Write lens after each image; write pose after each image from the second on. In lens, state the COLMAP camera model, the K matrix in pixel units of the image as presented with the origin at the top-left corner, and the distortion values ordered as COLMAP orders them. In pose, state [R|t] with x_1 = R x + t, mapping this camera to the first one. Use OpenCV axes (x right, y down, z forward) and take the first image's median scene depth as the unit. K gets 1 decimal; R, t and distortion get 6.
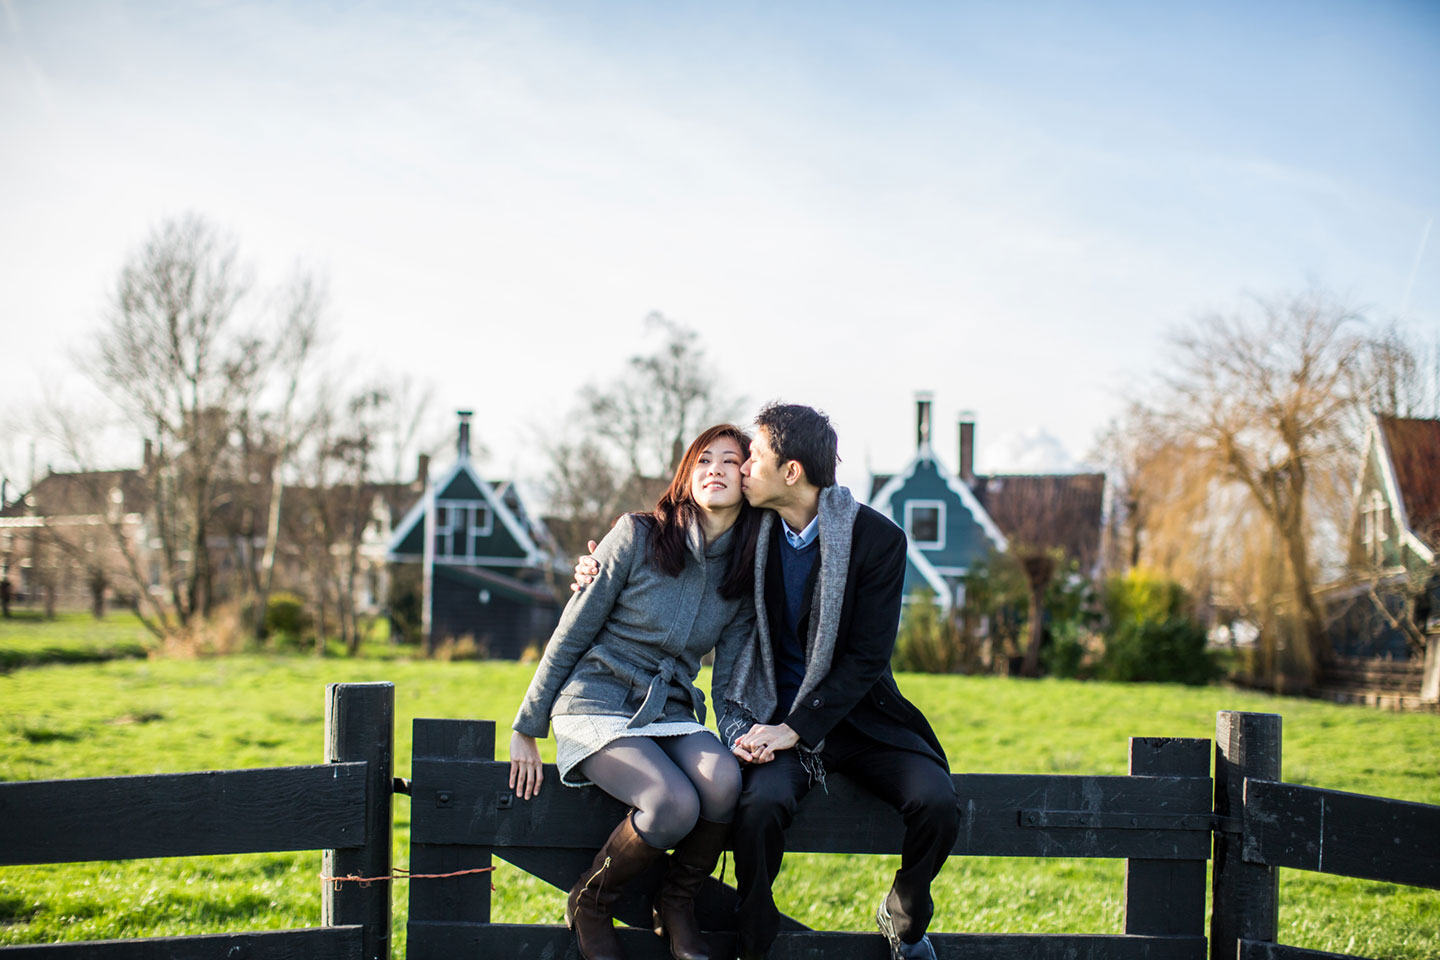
lens RADIAL K [[2153.4, 0, 722.4], [0, 2153.4, 482.0], [0, 0, 1]] dist [-0.039227, 0.000000]
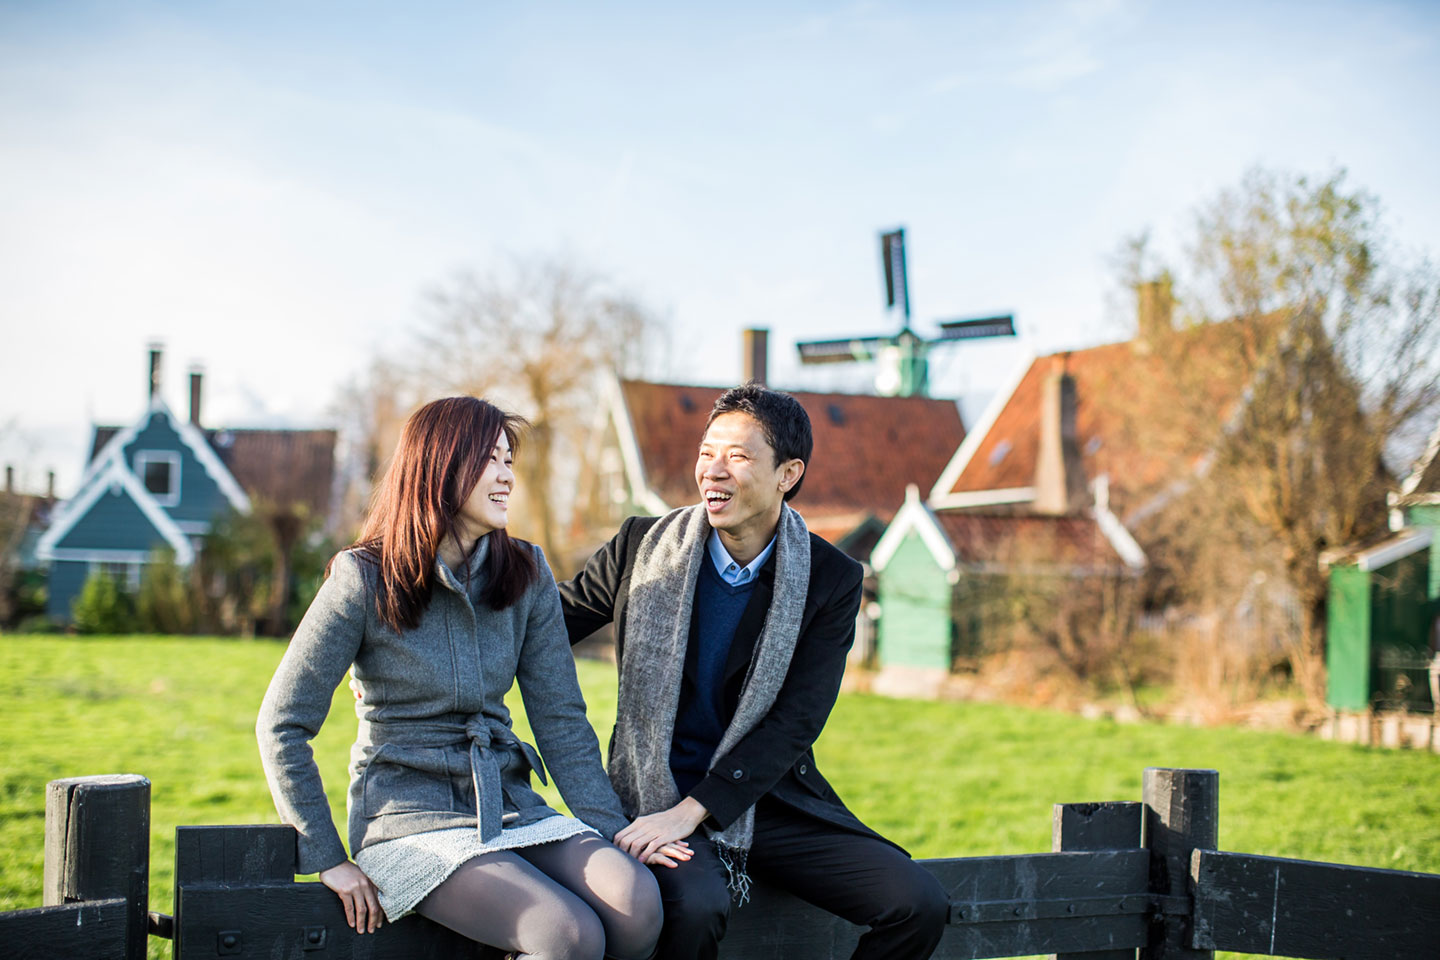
lens RADIAL K [[2153.4, 0, 717.6], [0, 2153.4, 478.8], [0, 0, 1]] dist [-0.039227, 0.000000]
pose [[0.933291, 0.007152, 0.359049, -0.228892], [-0.014693, 0.999725, 0.018278, -0.018890], [-0.358819, -0.022334, 0.933140, 0.285836]]
